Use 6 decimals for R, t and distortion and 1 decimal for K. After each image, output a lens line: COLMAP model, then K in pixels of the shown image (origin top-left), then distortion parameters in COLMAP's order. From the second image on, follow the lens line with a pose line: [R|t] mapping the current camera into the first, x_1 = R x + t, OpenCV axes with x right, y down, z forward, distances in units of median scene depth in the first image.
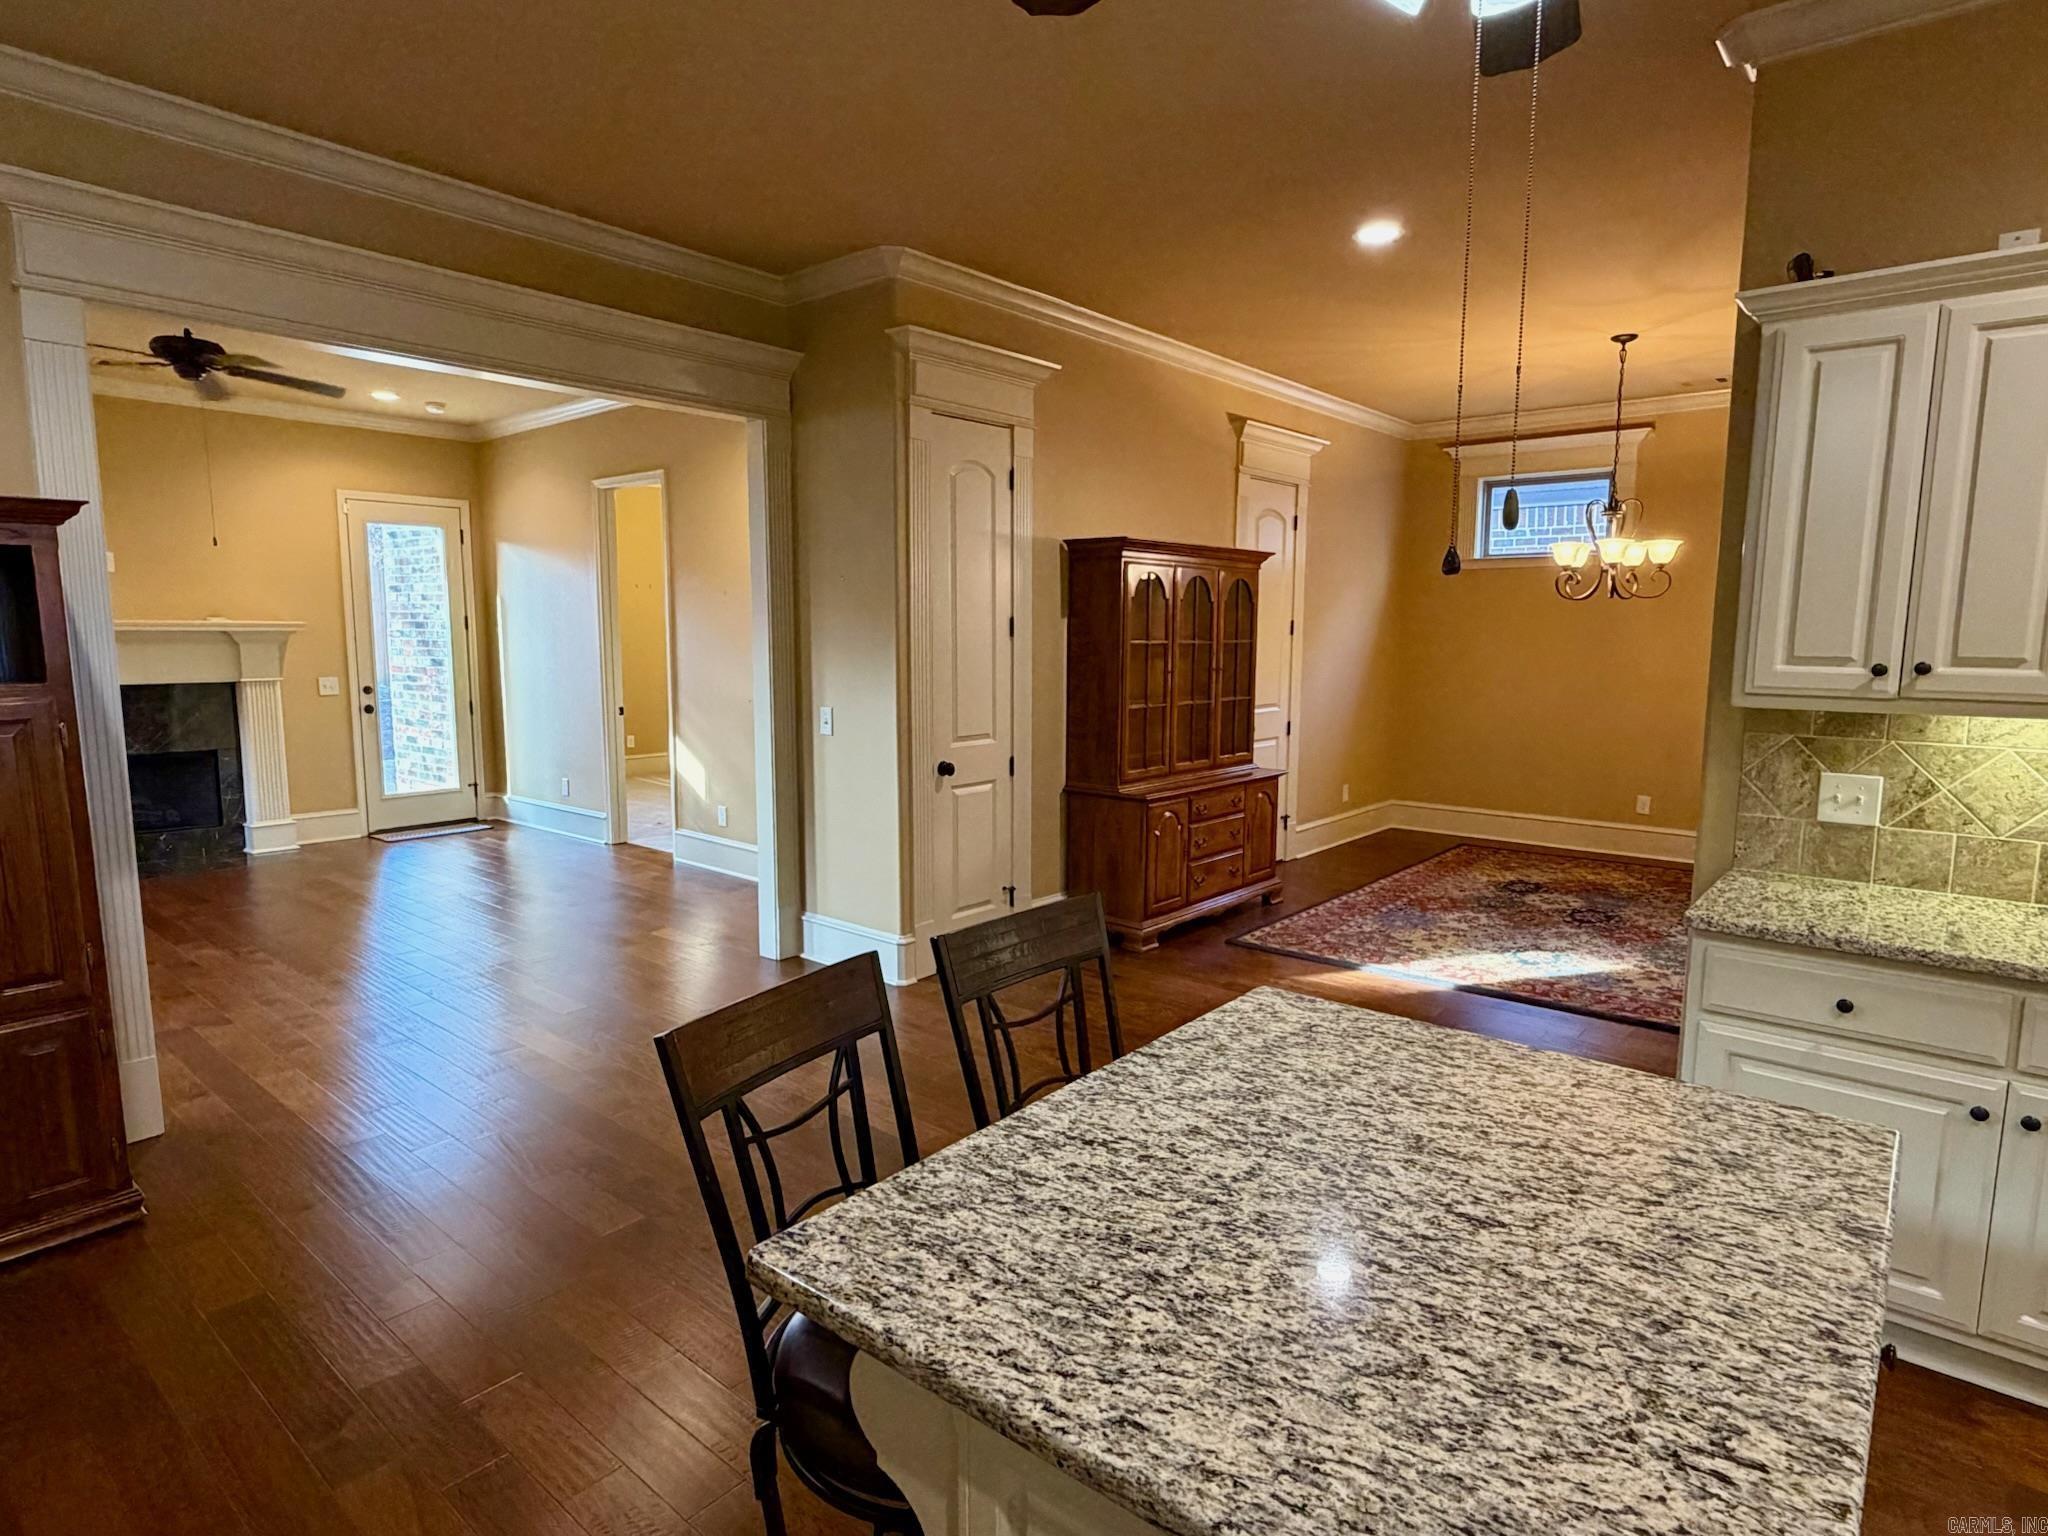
lens RADIAL K [[1131.1, 0, 1021.6], [0, 1131.1, 771.5], [0, 0, 1]] dist [0.002908, 0.000337]
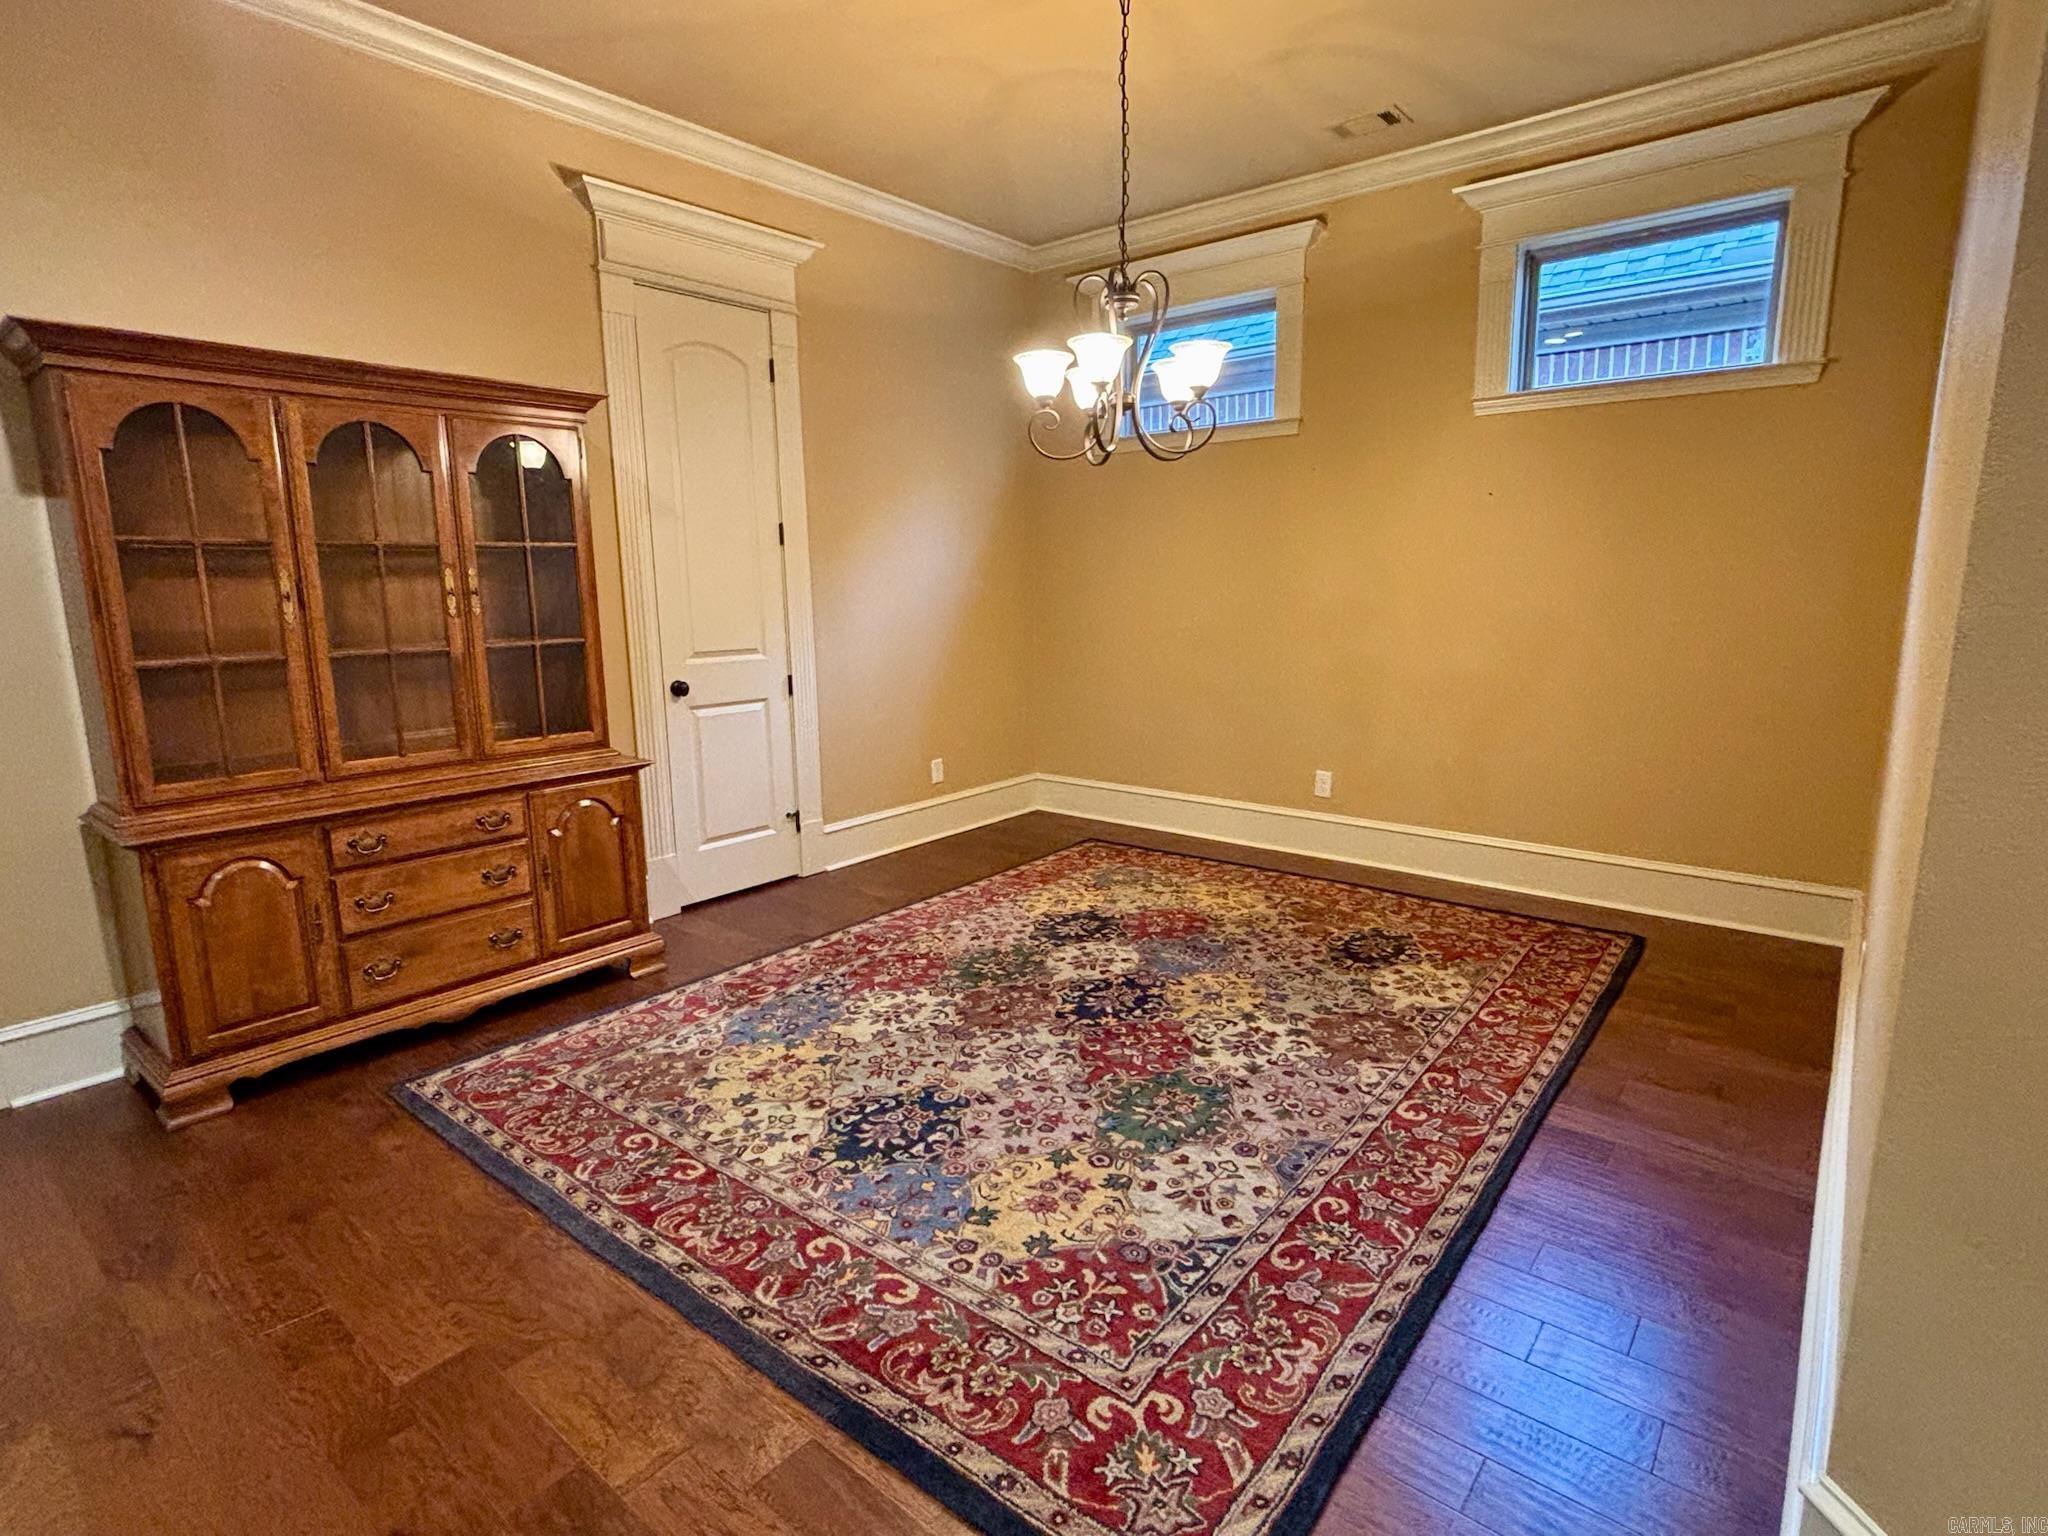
lens RADIAL K [[1034.5, 0, 1028.8], [0, 1034.5, 762.3], [0, 0, 1]] dist [0.004496, 0.000918]
pose [[0.999615, -0.017736, 0.021322, 0.941624], [0.016518, 0.998292, 0.056035, -0.060506], [-0.022280, -0.055662, 0.998201, 0.969679]]
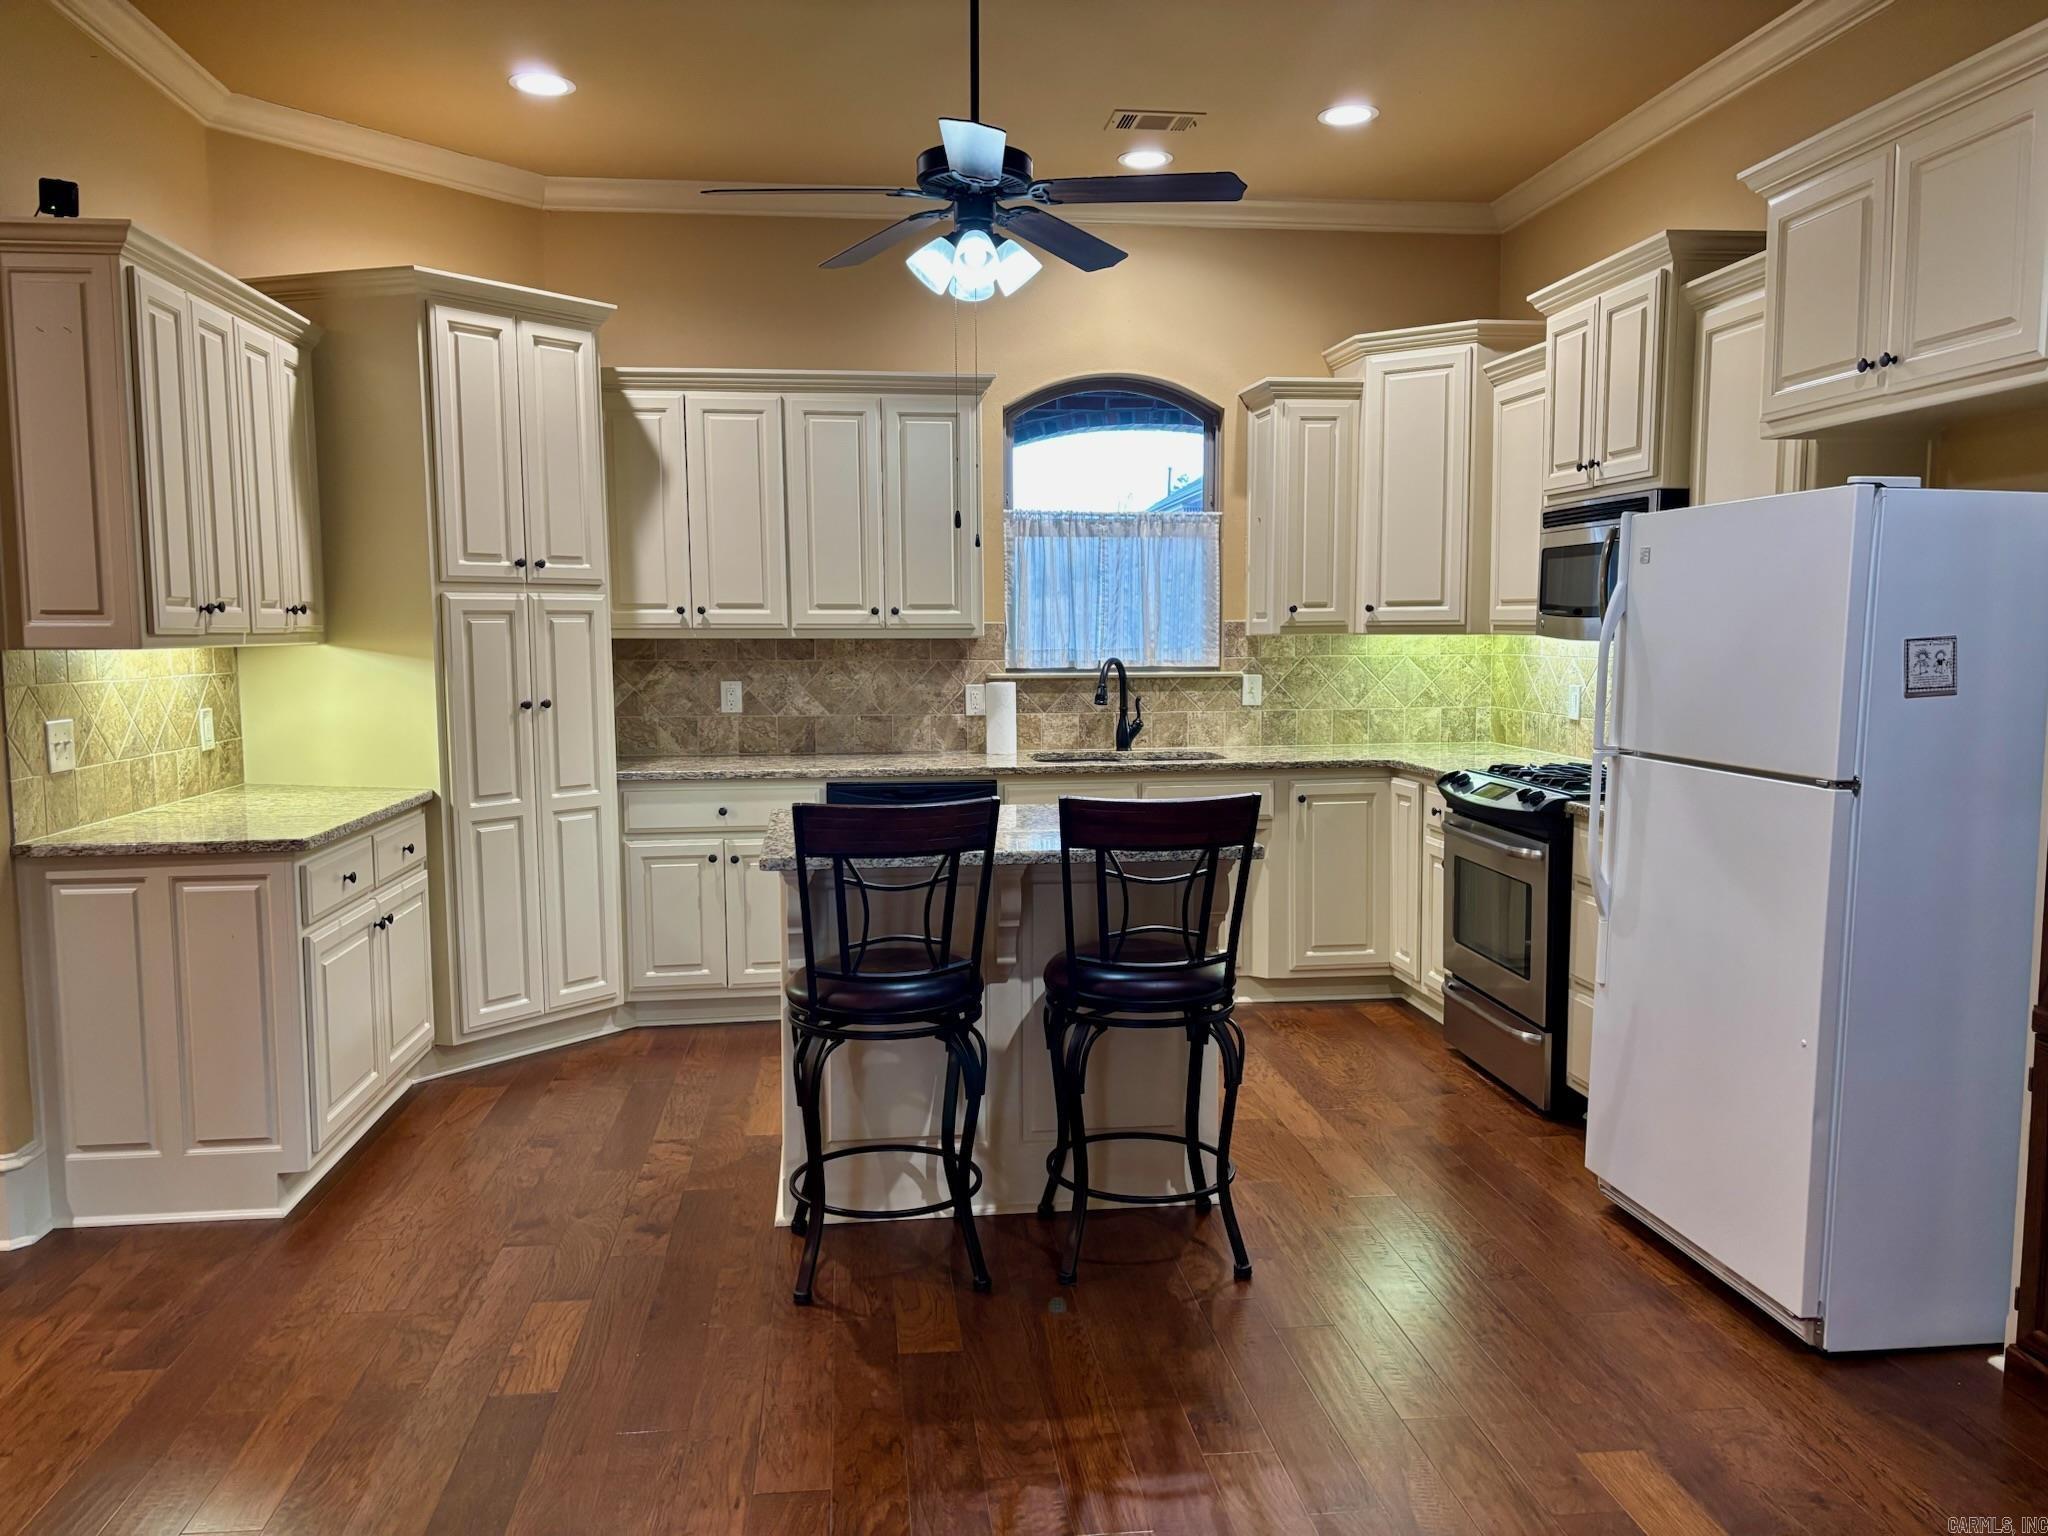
lens RADIAL K [[1540.7, 0, 1014.1], [0, 1540.7, 783.7], [0, 0, 1]] dist [0.074467, -0.090817]
pose [[-0.726352, -0.071454, 0.683599, -0.776833], [0.090242, 0.976058, 0.197909, -0.134166], [-0.681373, 0.205441, -0.702513, 1.370200]]
